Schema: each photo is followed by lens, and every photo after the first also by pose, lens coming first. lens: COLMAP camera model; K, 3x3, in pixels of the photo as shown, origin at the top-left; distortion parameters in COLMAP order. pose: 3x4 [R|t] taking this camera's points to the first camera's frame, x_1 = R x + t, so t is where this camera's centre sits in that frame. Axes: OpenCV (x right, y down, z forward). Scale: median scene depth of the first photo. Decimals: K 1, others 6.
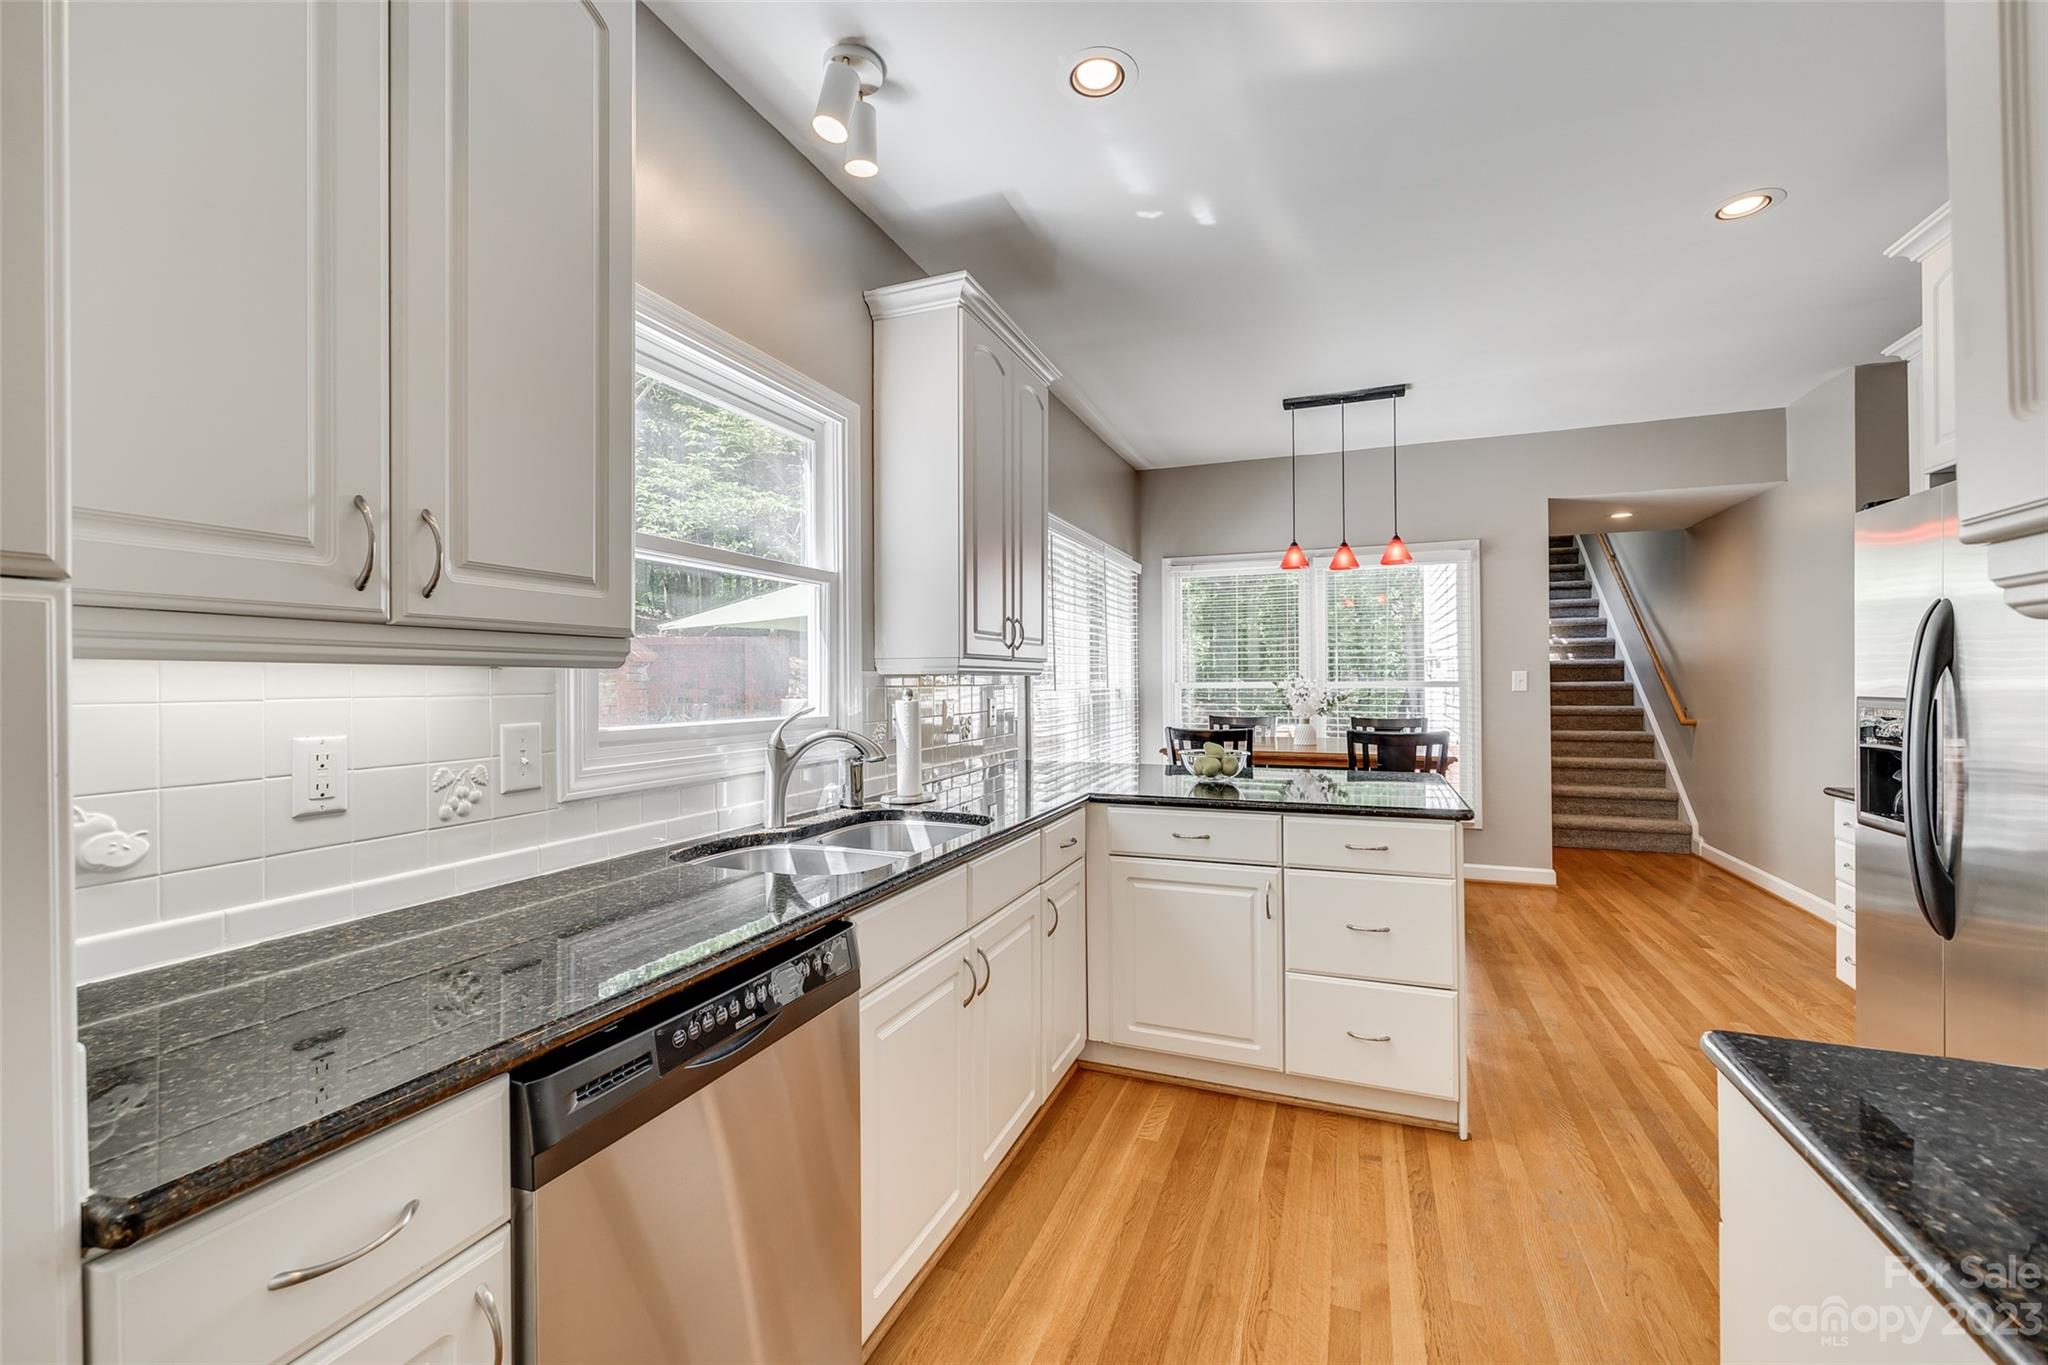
lens RADIAL K [[852.1, 0, 1005.9], [0, 852.1, 686.8], [0, 0, 1]] dist [0.000766, 0.000065]
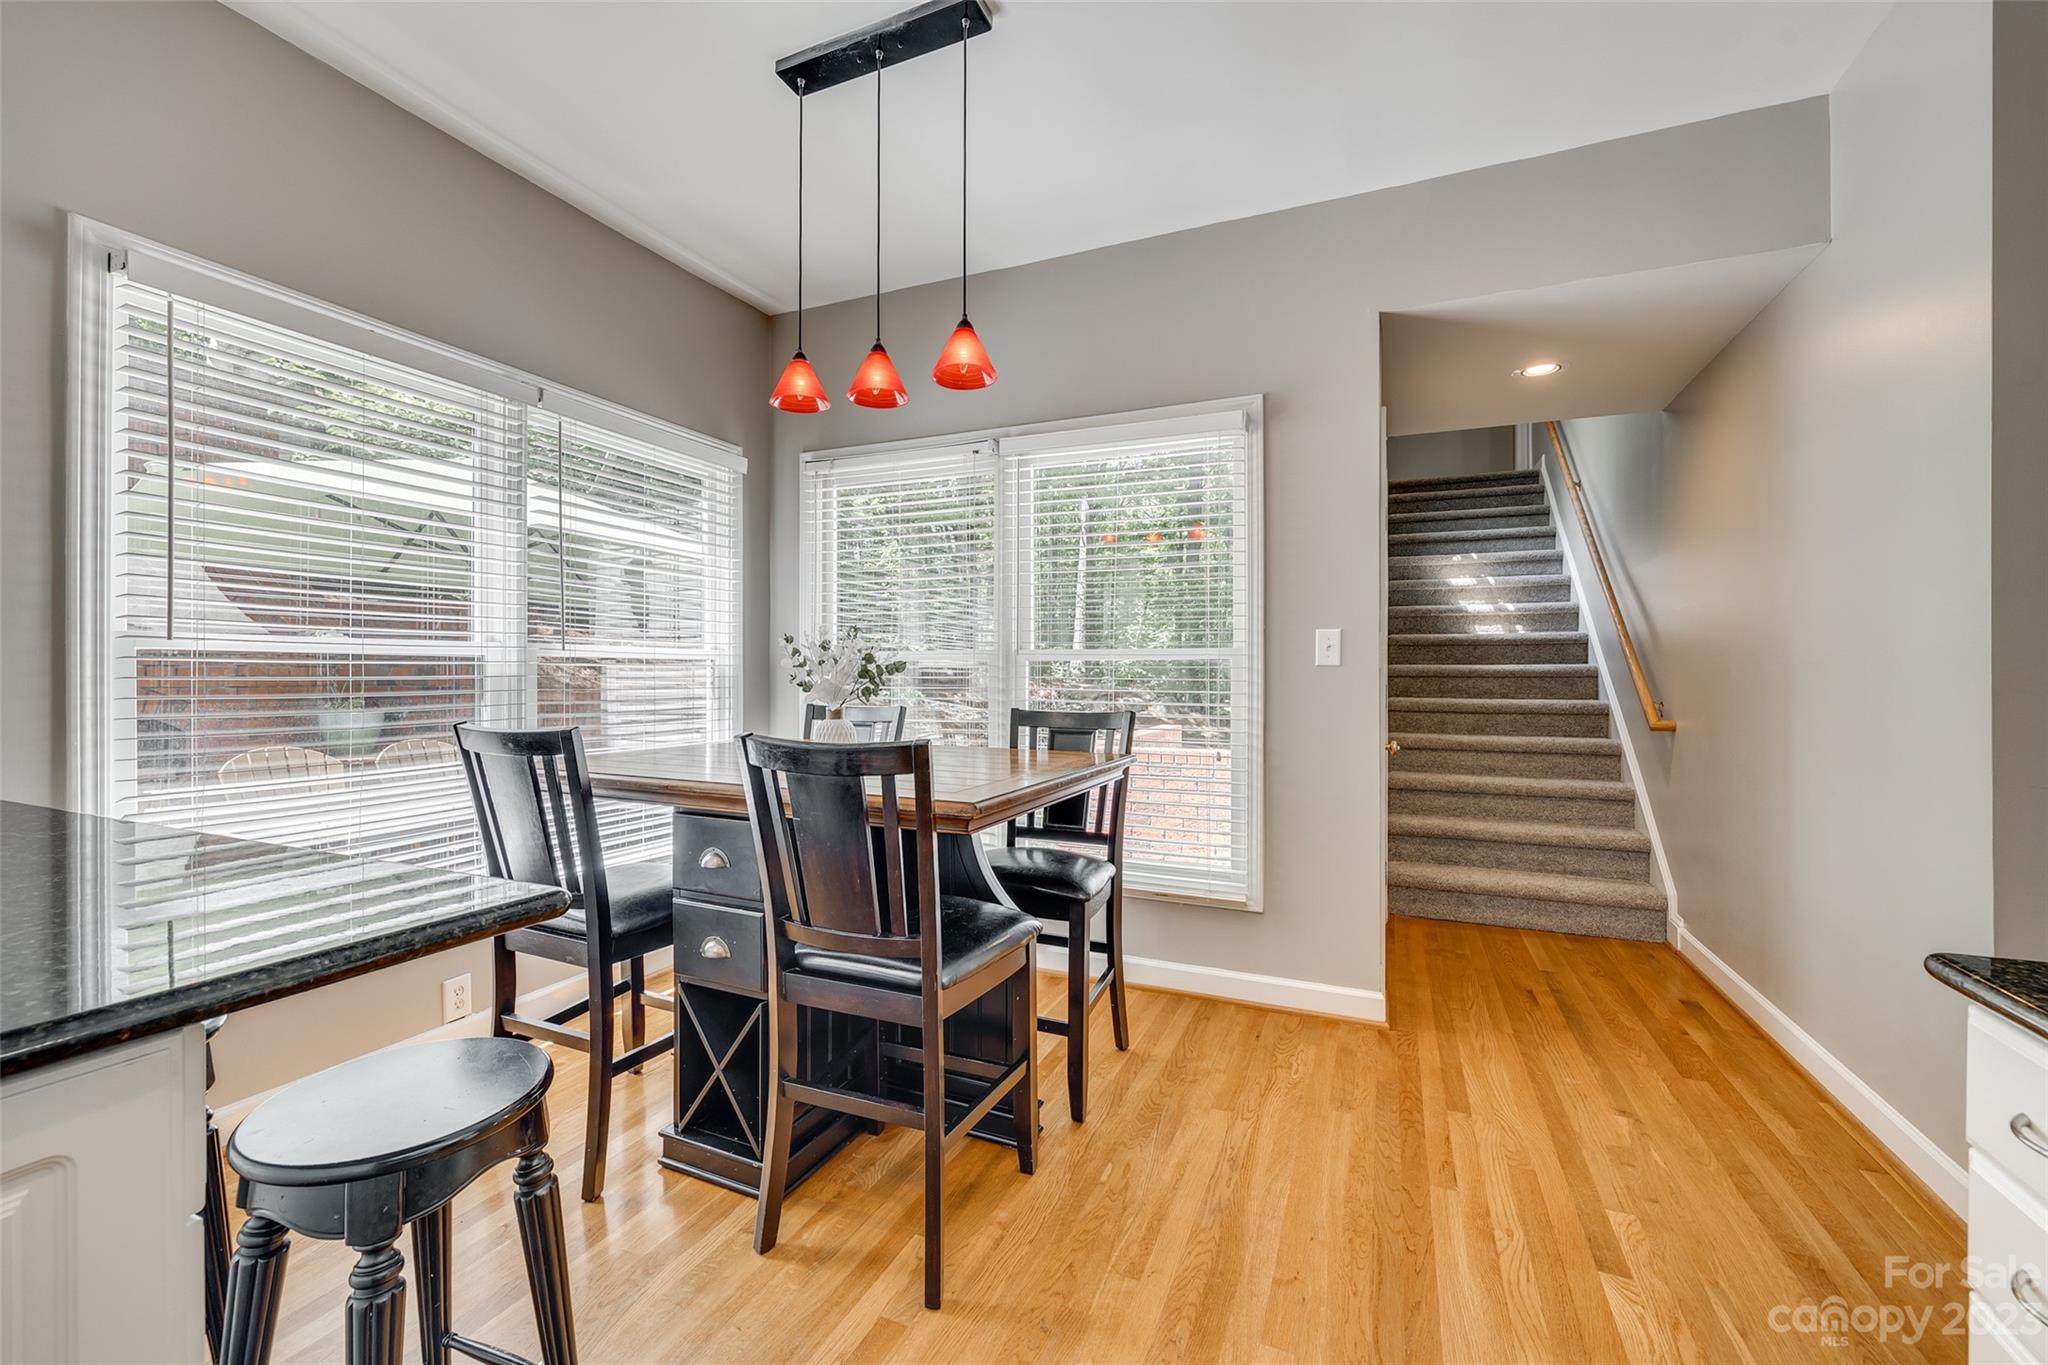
lens RADIAL K [[824.7, 0, 1033.4], [0, 824.7, 678.6], [0, 0, 1]] dist [0.001352, 0.000008]
pose [[0.999272, 0.012539, -0.036027, 0.358016], [-0.012672, 0.999914, -0.003474, 0.014763], [0.035980, 0.003928, 0.999345, 0.380633]]
